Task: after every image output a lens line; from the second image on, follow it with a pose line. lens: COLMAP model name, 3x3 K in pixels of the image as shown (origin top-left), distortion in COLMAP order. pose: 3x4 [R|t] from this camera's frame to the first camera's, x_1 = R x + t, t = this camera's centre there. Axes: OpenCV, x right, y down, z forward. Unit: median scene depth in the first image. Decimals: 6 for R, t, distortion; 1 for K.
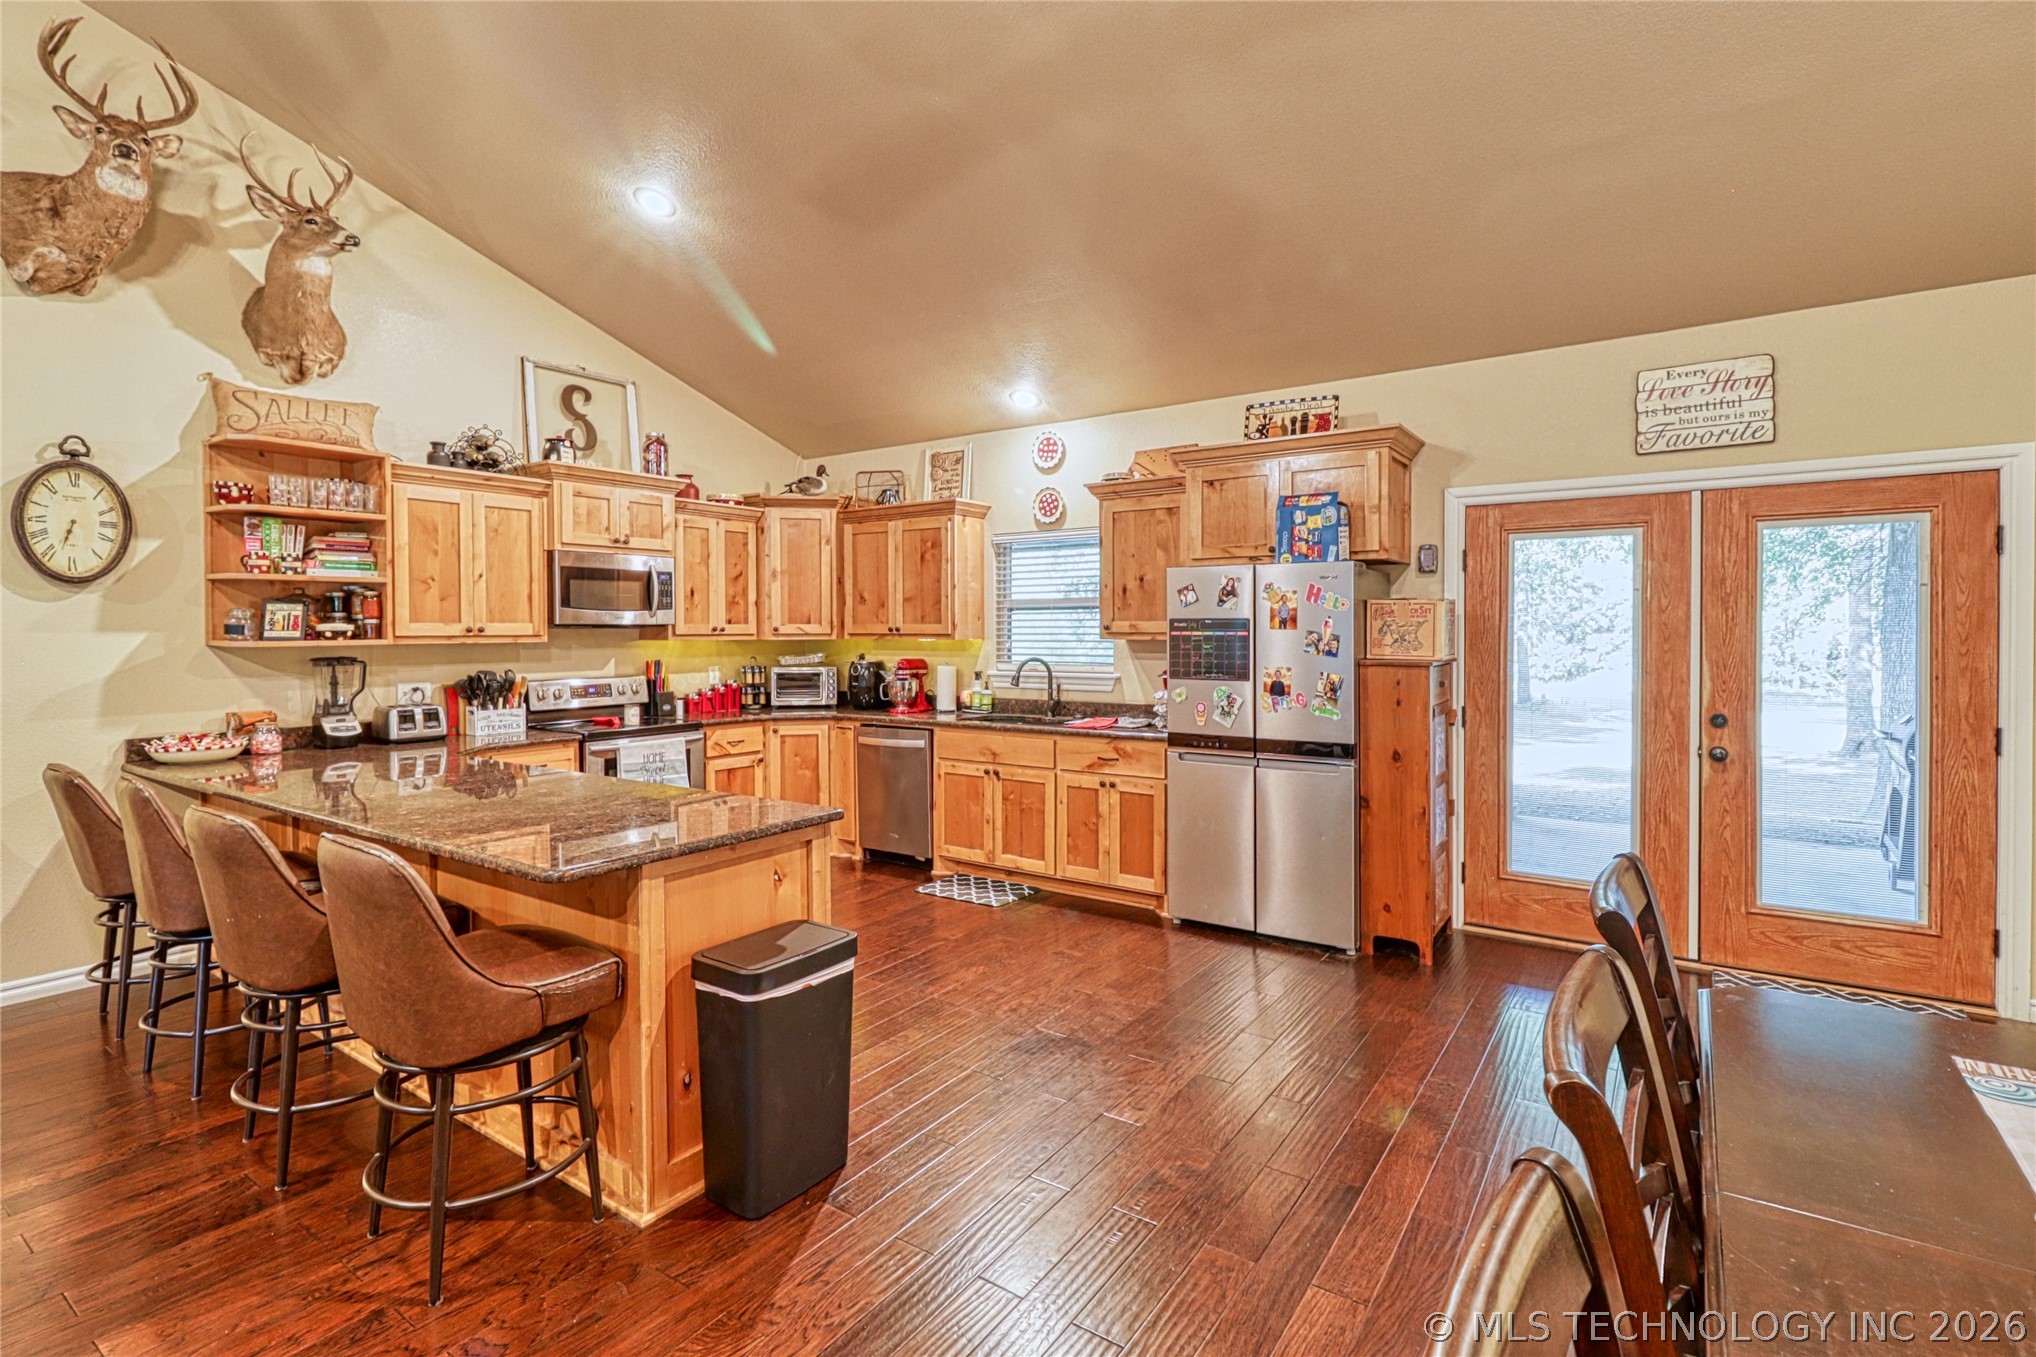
lens RADIAL K [[975.9, 0, 1018.0], [0, 975.9, 654.8], [0, 0, 1]] dist [0.005924, -0.001155]
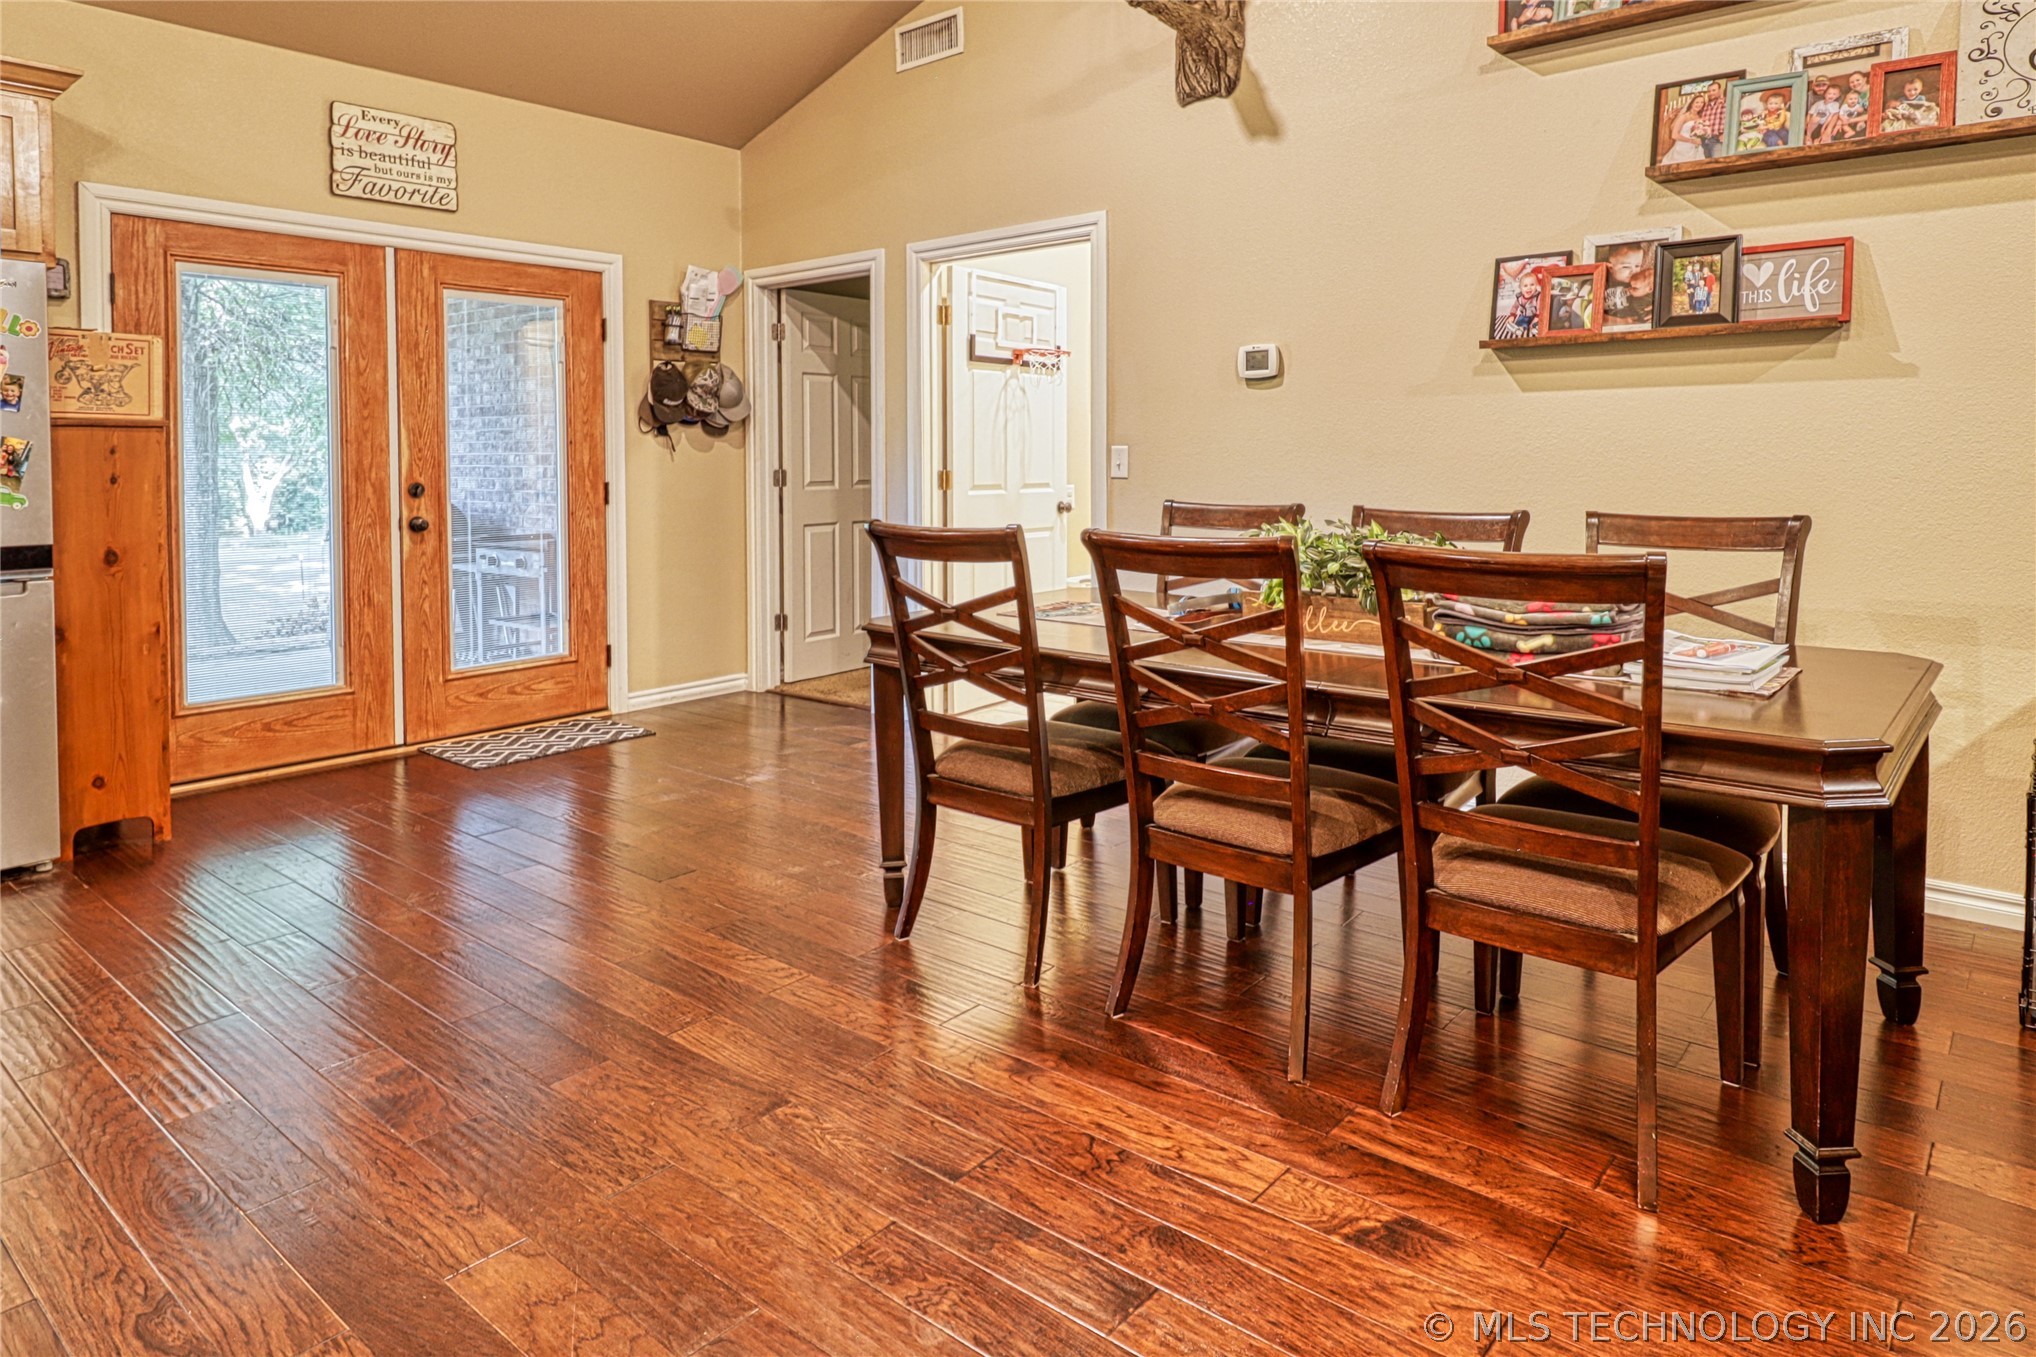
lens RADIAL K [[1215.7, 0, 993.4], [0, 1215.7, 495.6], [0, 0, 1]] dist [0.010783, 0.000537]
pose [[0.123960, -0.029671, 0.991844, -0.380922], [0.028545, 0.999246, 0.026325, 0.053451], [-0.991877, 0.025048, 0.124713, 0.264489]]
